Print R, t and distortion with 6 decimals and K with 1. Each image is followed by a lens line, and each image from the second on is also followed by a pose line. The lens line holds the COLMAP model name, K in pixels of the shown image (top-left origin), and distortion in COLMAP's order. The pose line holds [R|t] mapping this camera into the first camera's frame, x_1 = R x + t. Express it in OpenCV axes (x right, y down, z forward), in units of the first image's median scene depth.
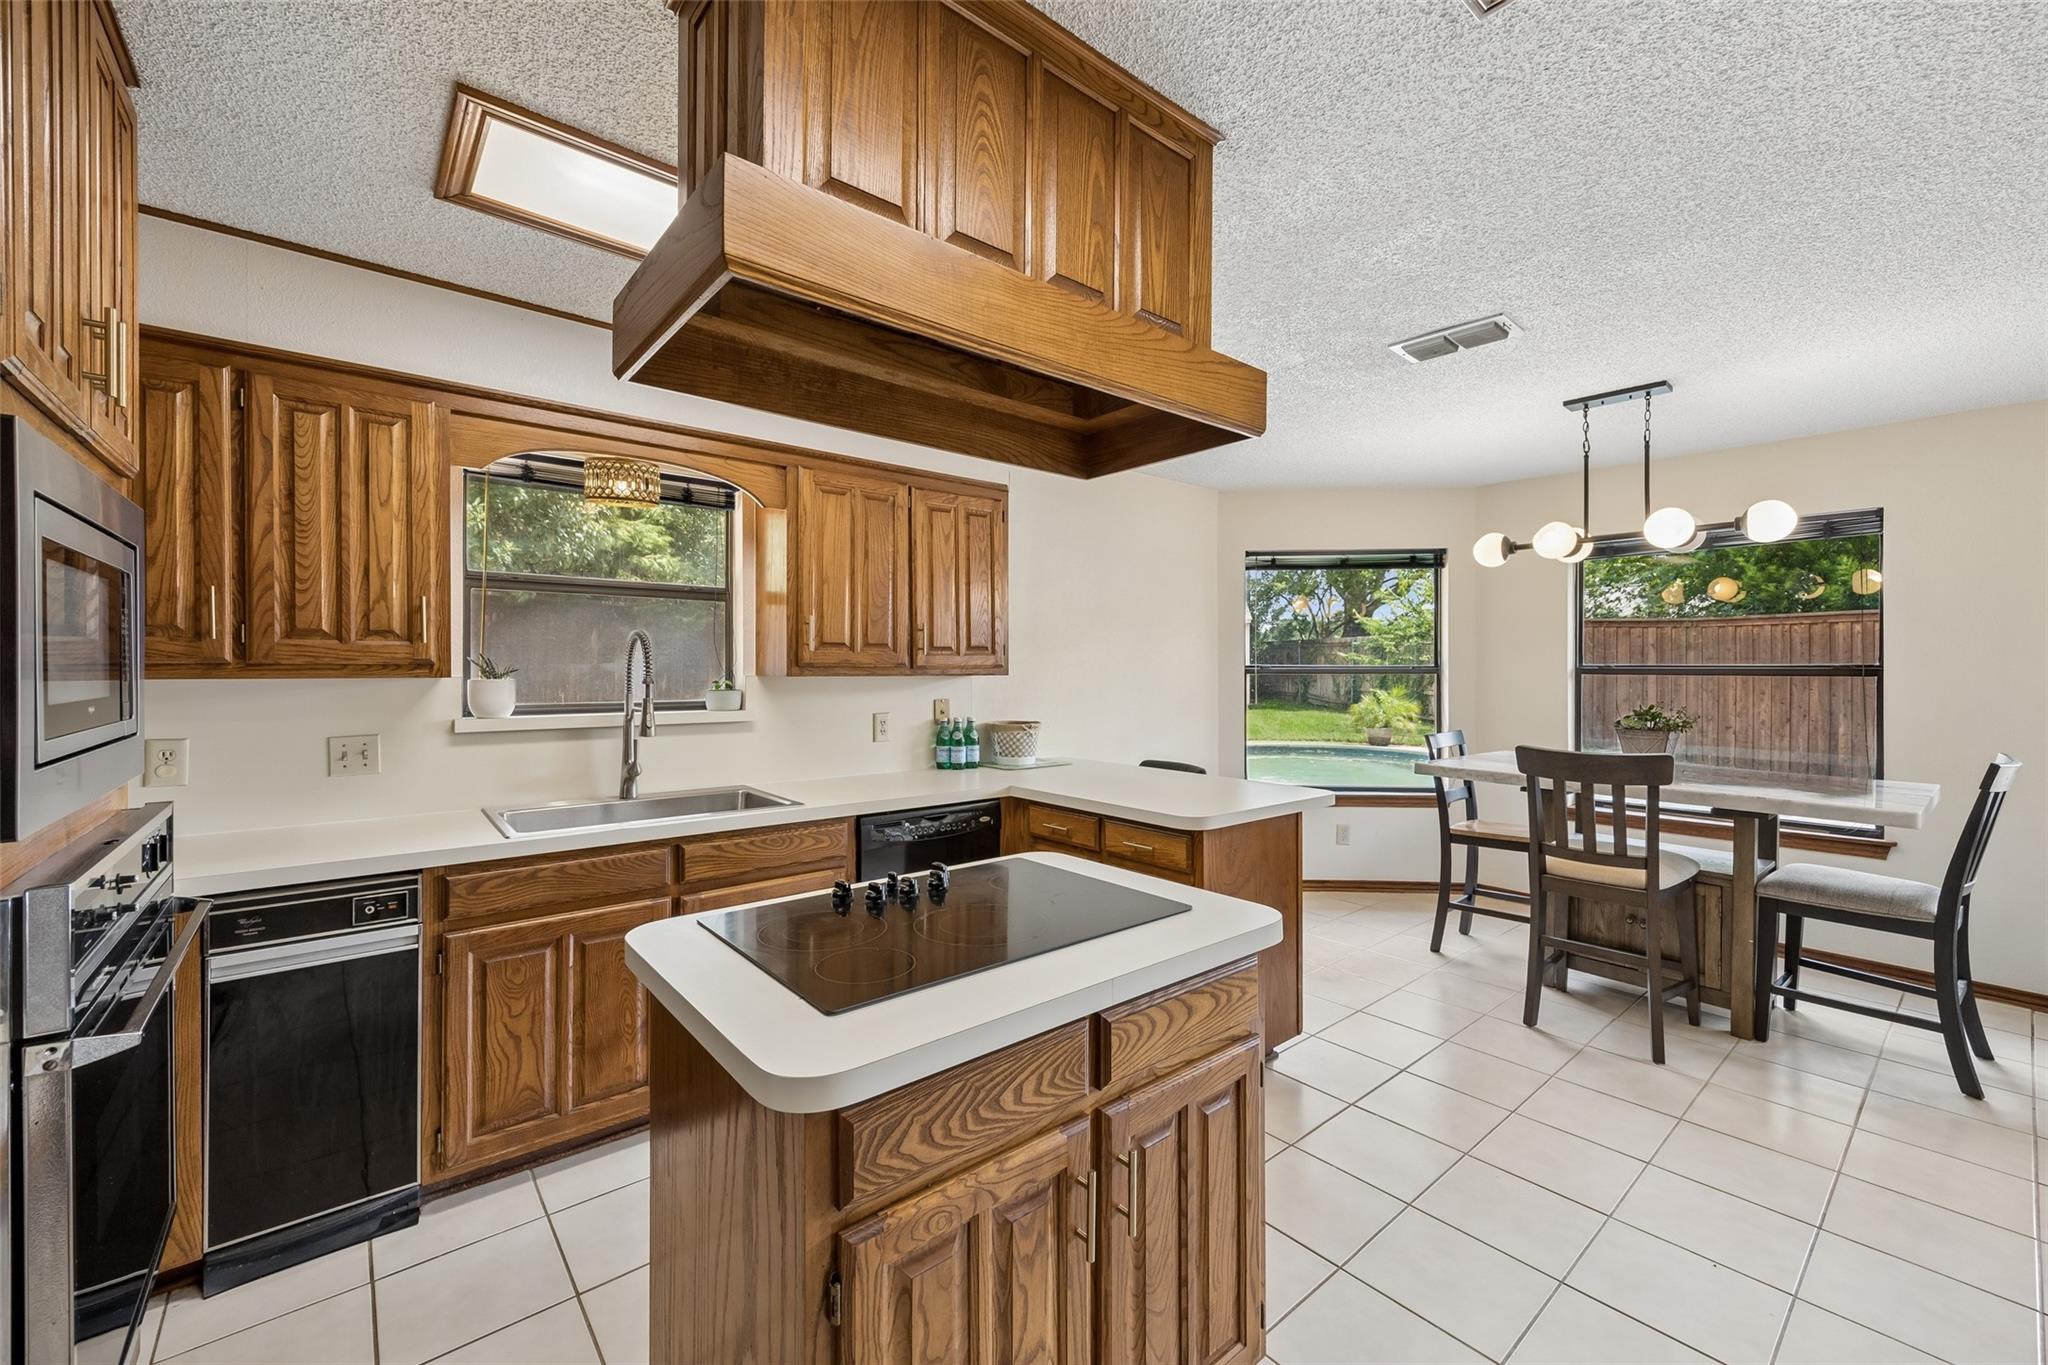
lens RADIAL K [[820.9, 0, 1035.8], [0, 820.9, 669.5], [0, 0, 1]] dist [0.005276, 0.000080]
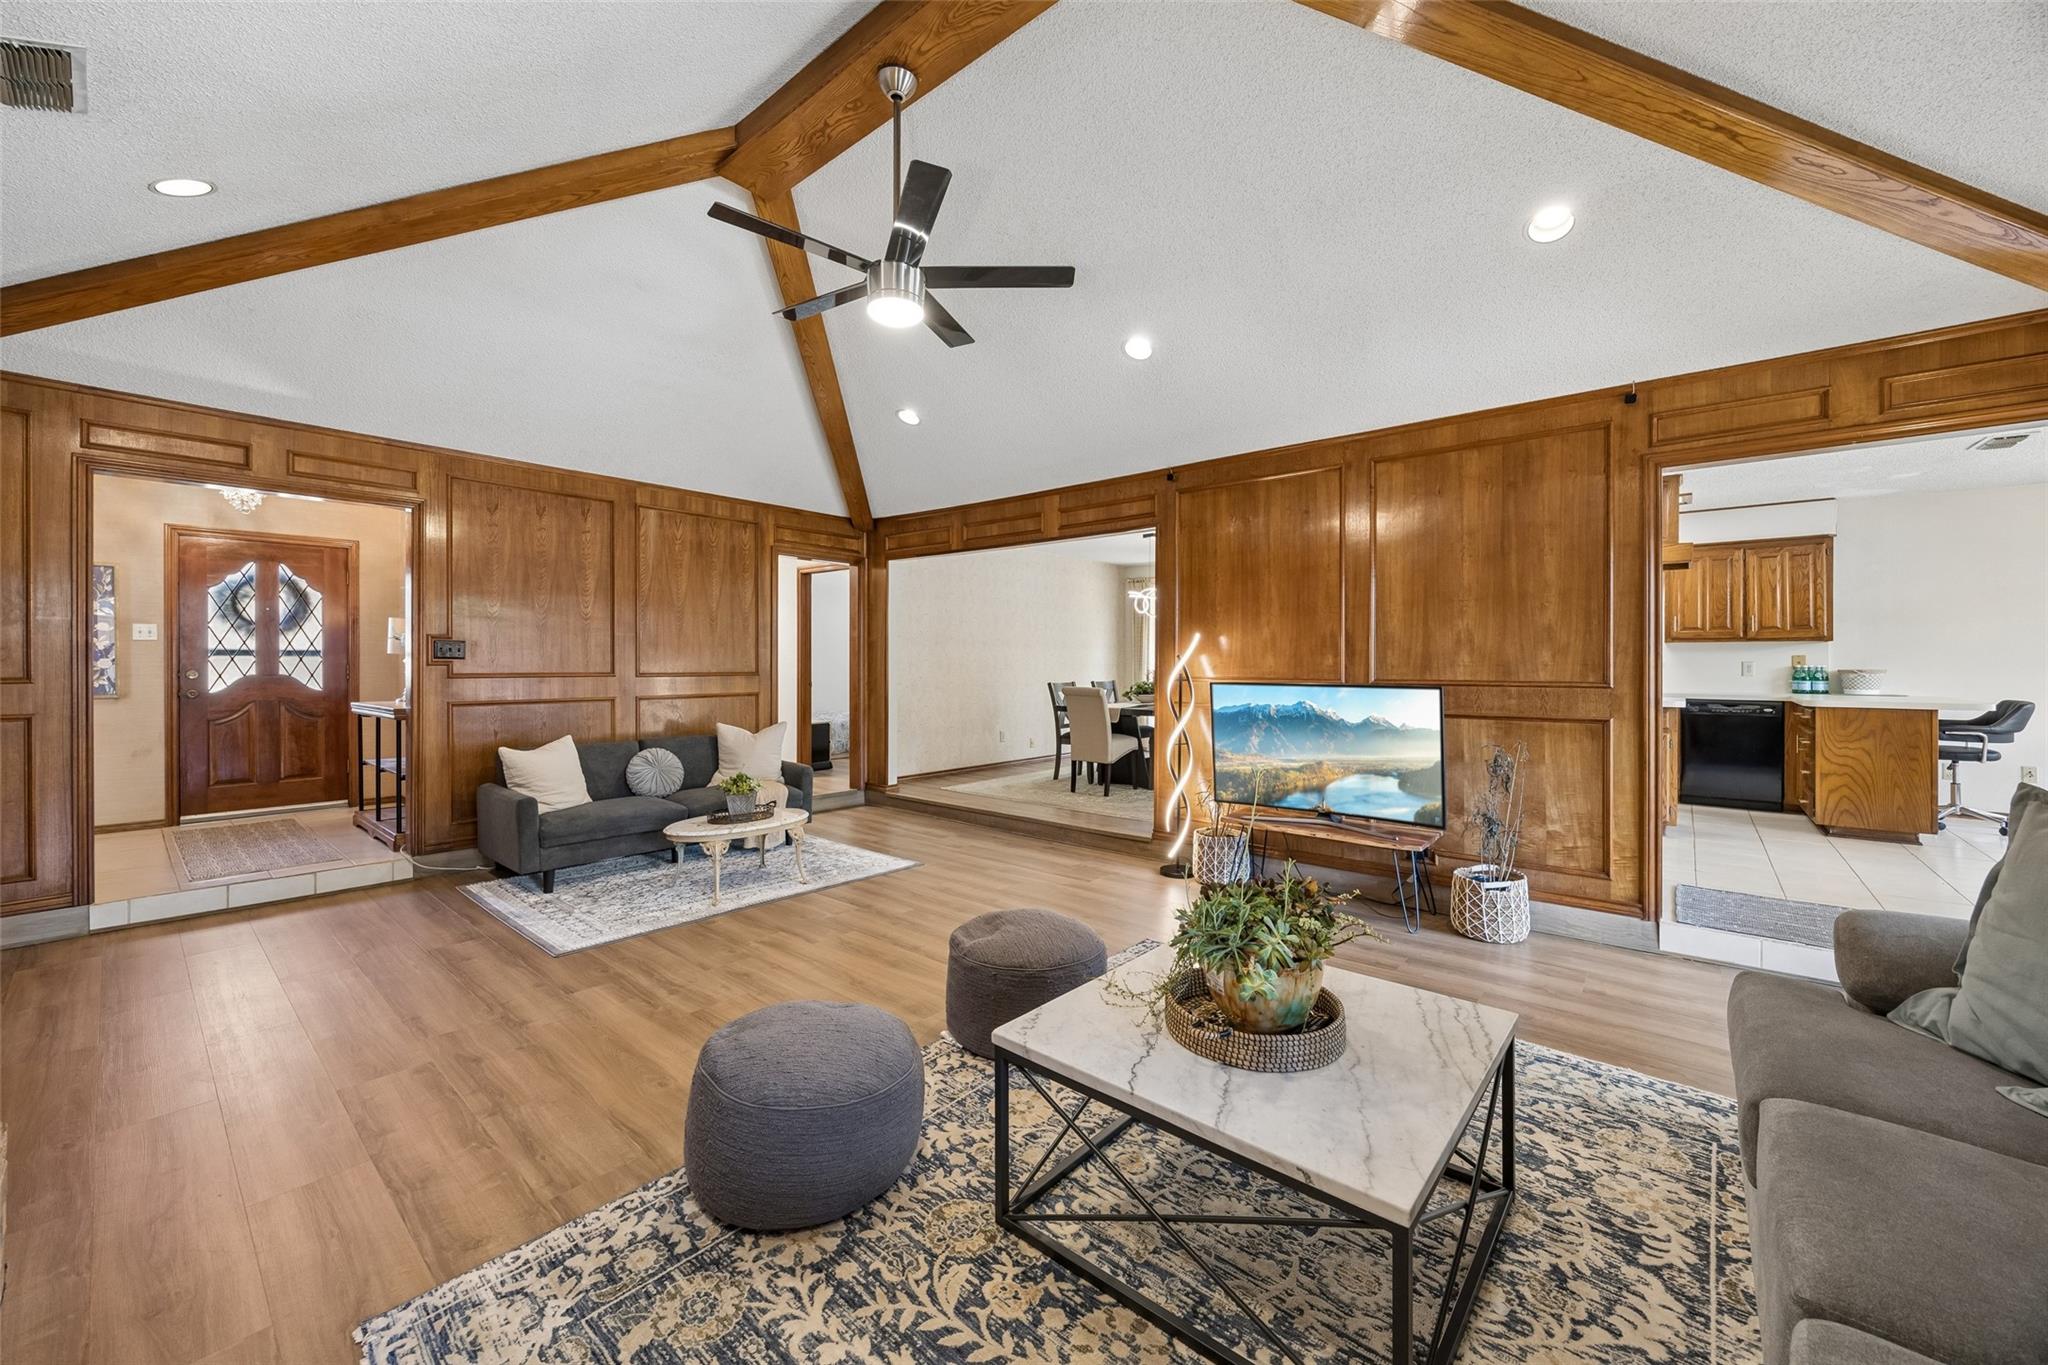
lens RADIAL K [[786.3, 0, 1025.1], [0, 786.3, 664.0], [0, 0, 1]] dist [-0.002671, -0.000126]
pose [[0.163626, 0.002908, -0.986518, 1.534982], [-0.003680, 0.999990, 0.002338, 0.067591], [0.986516, 0.003248, 0.163635, -1.125642]]
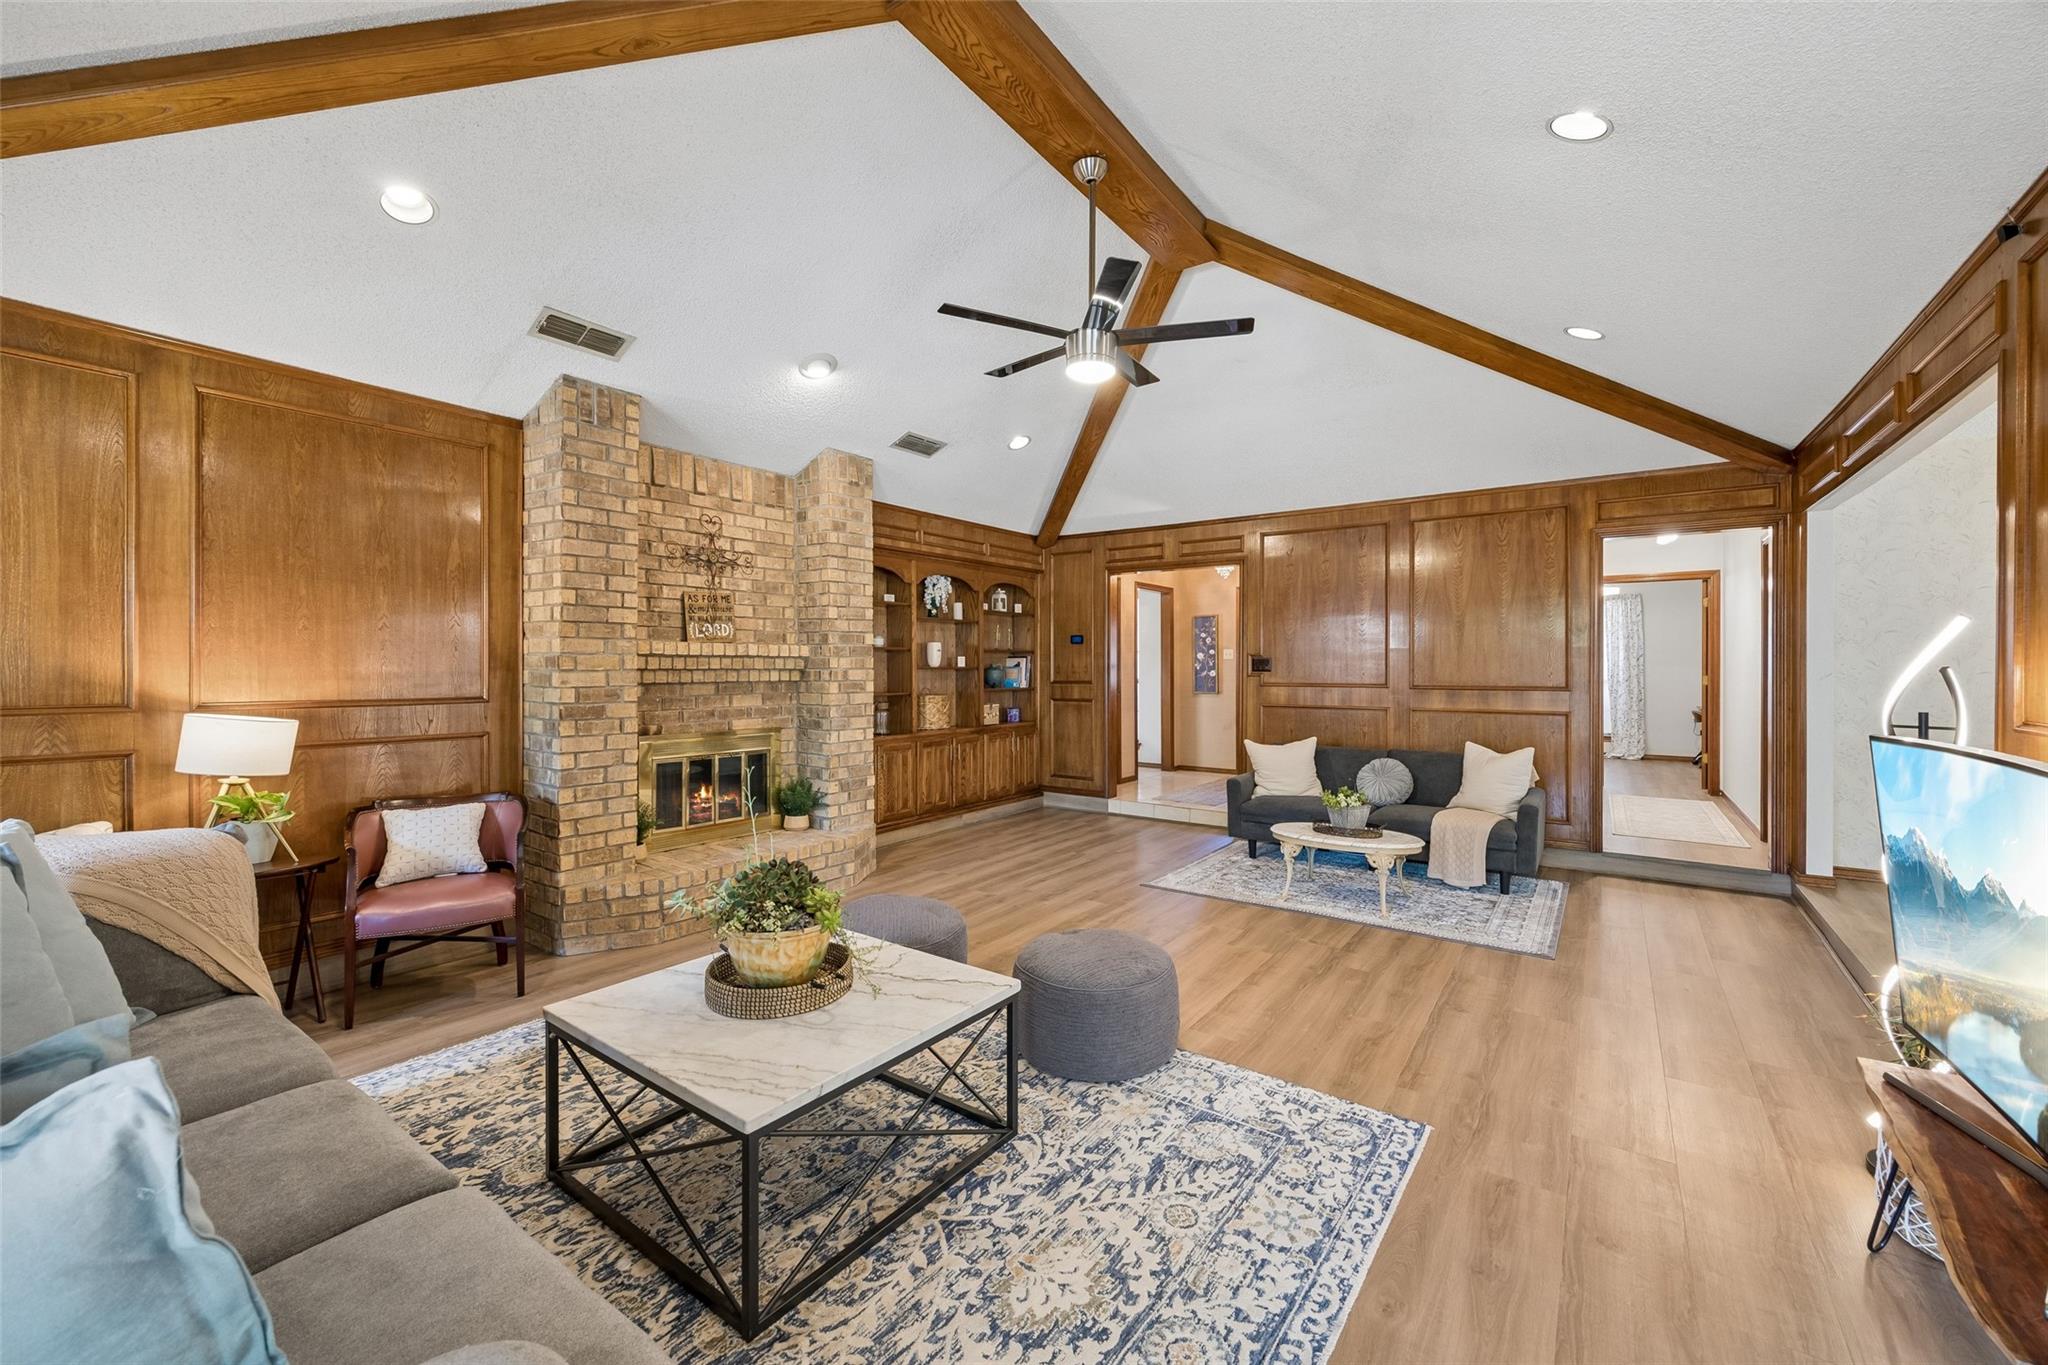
lens RADIAL K [[808.6, 0, 1031.6], [0, 808.6, 670.4], [0, 0, 1]] dist [0.002389, 0.000024]
pose [[-0.968315, -0.000367, -0.249732, 0.946572], [-0.001788, 0.999983, 0.005464, 0.052219], [0.249726, 0.005737, -0.968299, -0.099346]]
